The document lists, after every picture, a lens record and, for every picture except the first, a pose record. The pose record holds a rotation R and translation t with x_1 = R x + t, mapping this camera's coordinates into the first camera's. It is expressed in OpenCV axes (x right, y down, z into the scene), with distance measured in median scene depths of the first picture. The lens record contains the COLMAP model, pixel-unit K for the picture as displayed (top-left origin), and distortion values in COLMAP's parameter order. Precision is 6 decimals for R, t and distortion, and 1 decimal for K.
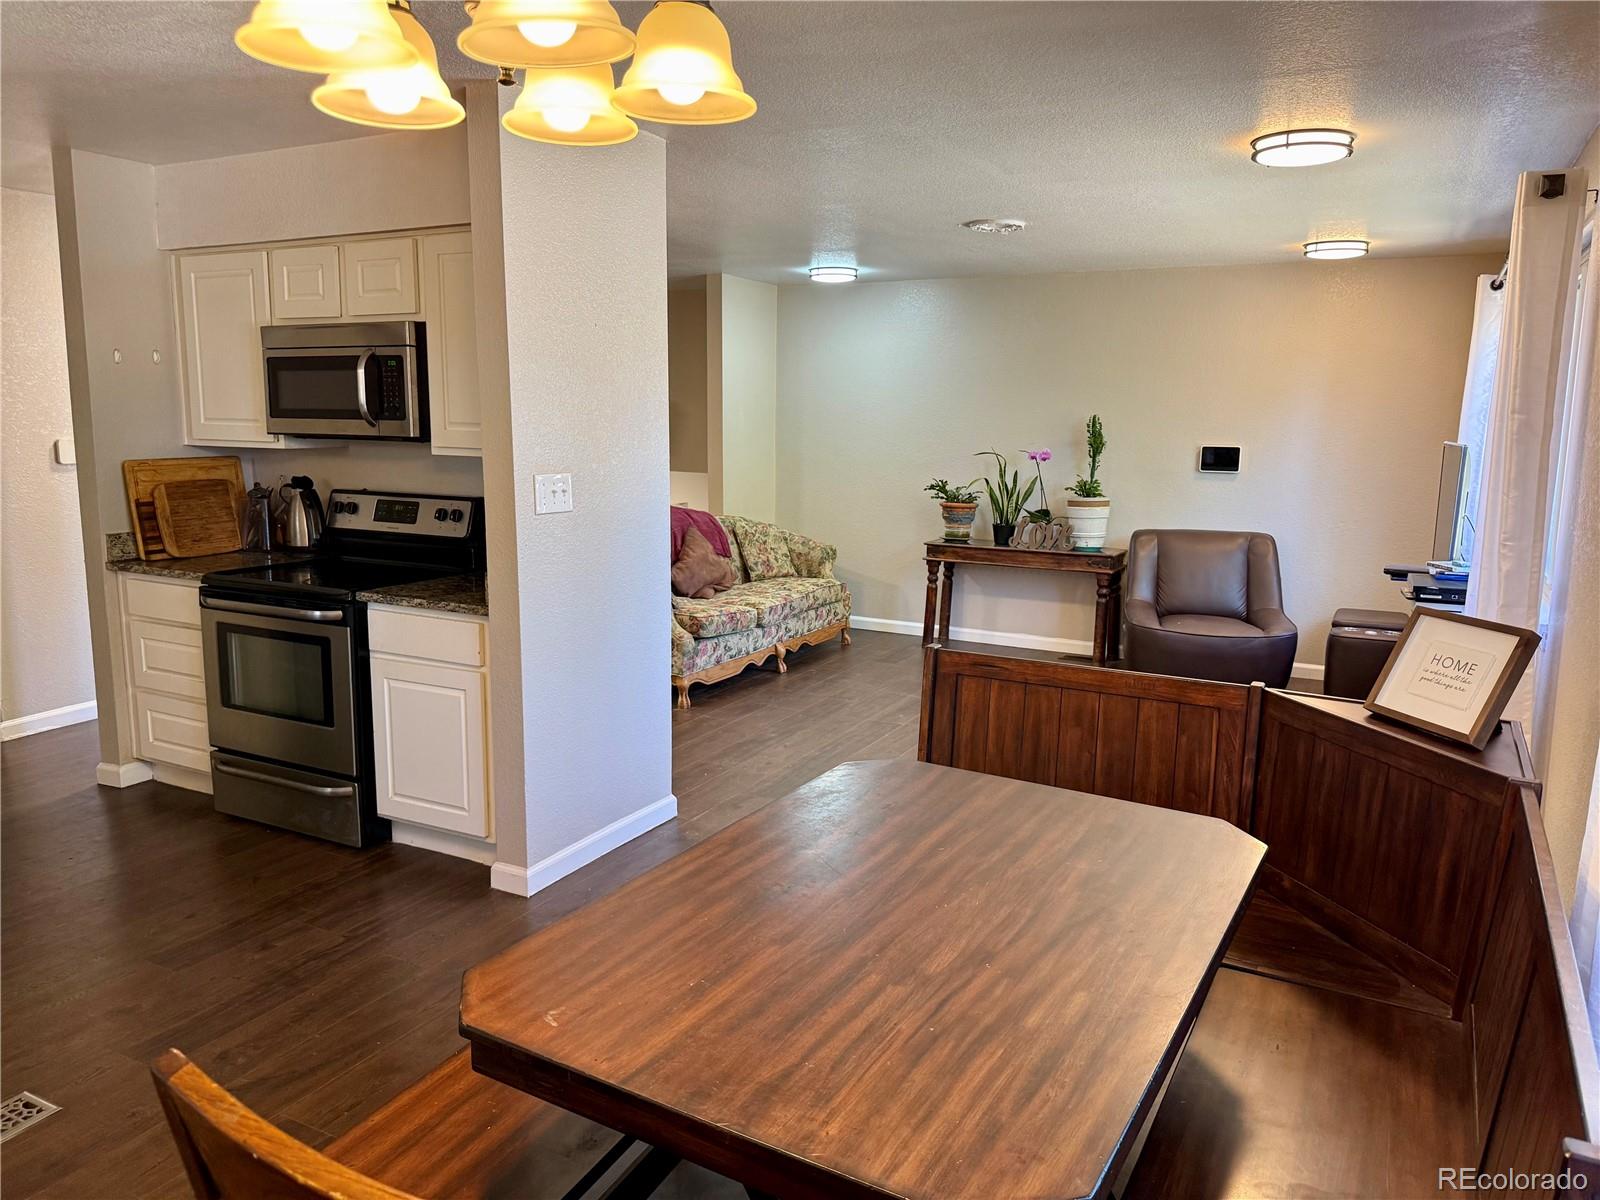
lens RADIAL K [[1143.3, 0, 798.2], [0, 1143.3, 599.4], [0, 0, 1]] dist [0.005449, -0.011923]
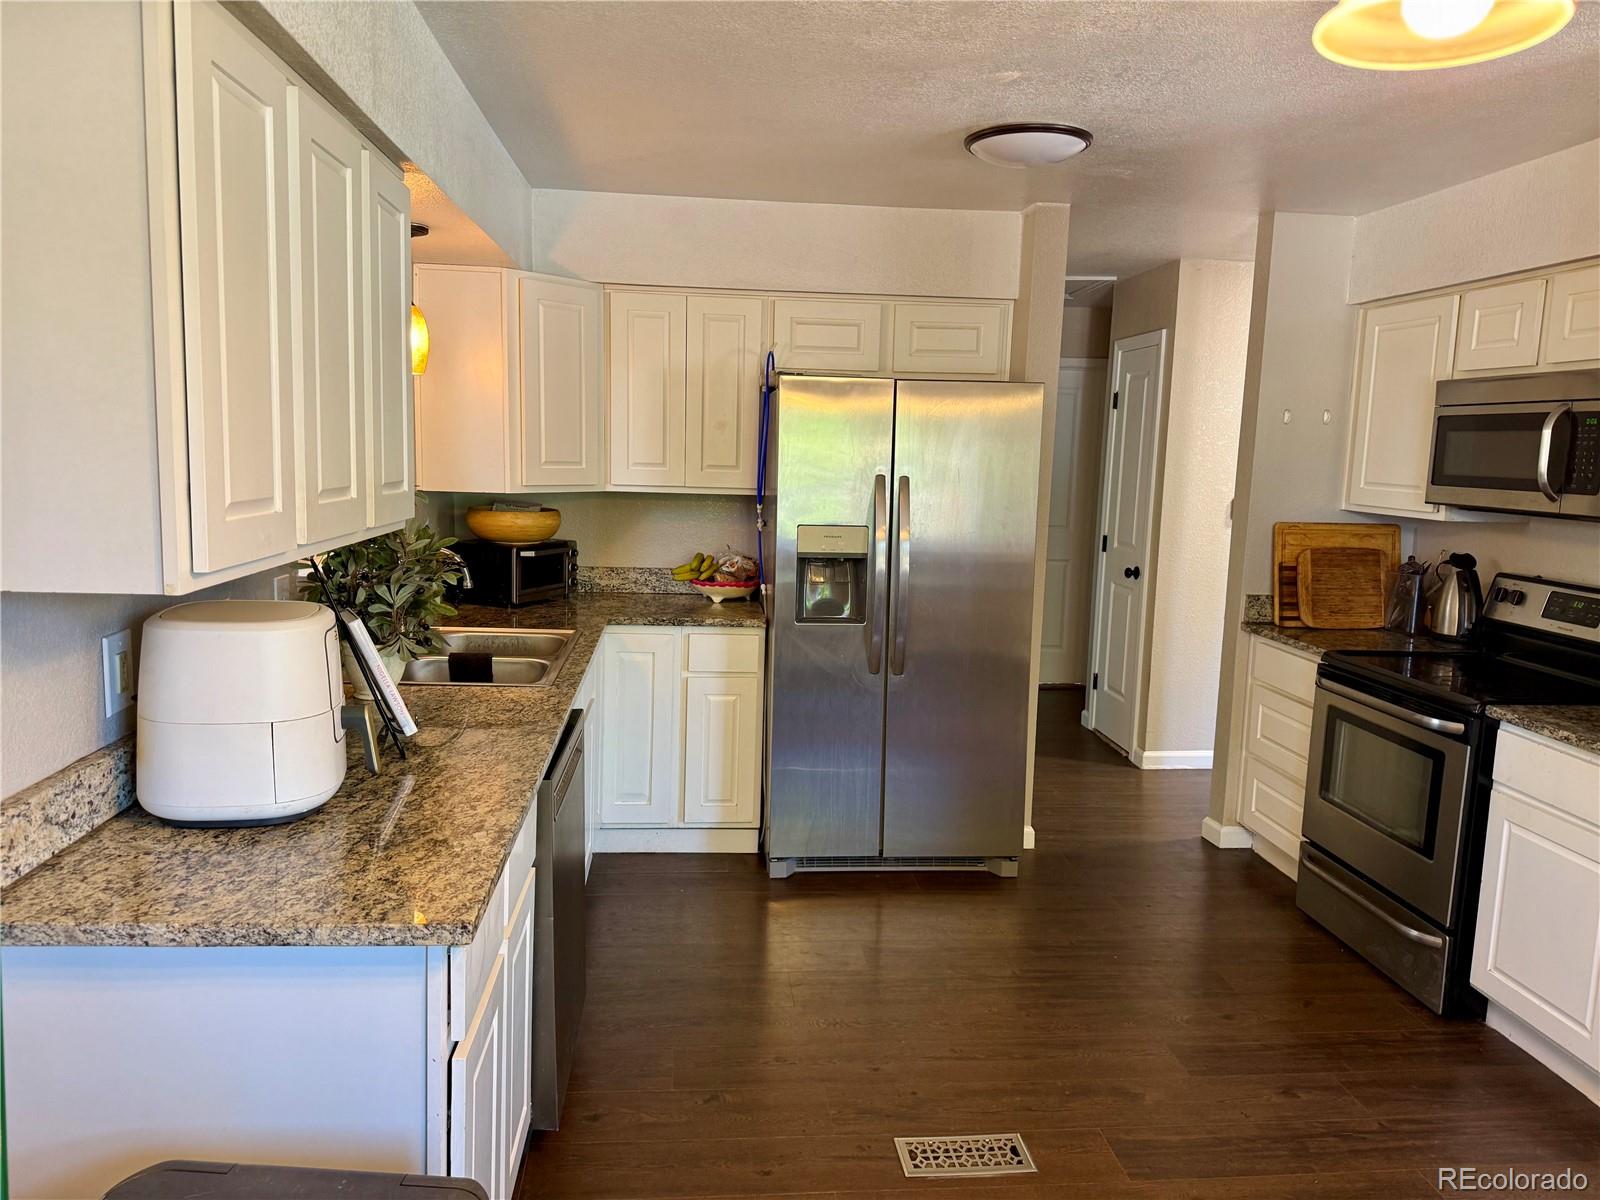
lens RADIAL K [[1143.3, 0, 793.6], [0, 1143.3, 592.6], [0, 0, 1]] dist [0.005449, -0.011923]
pose [[0.548194, 0.115478, -0.828341, 0.001525], [-0.161250, 0.986433, 0.030803, -0.026308], [0.820660, 0.116684, 0.559377, 0.124315]]
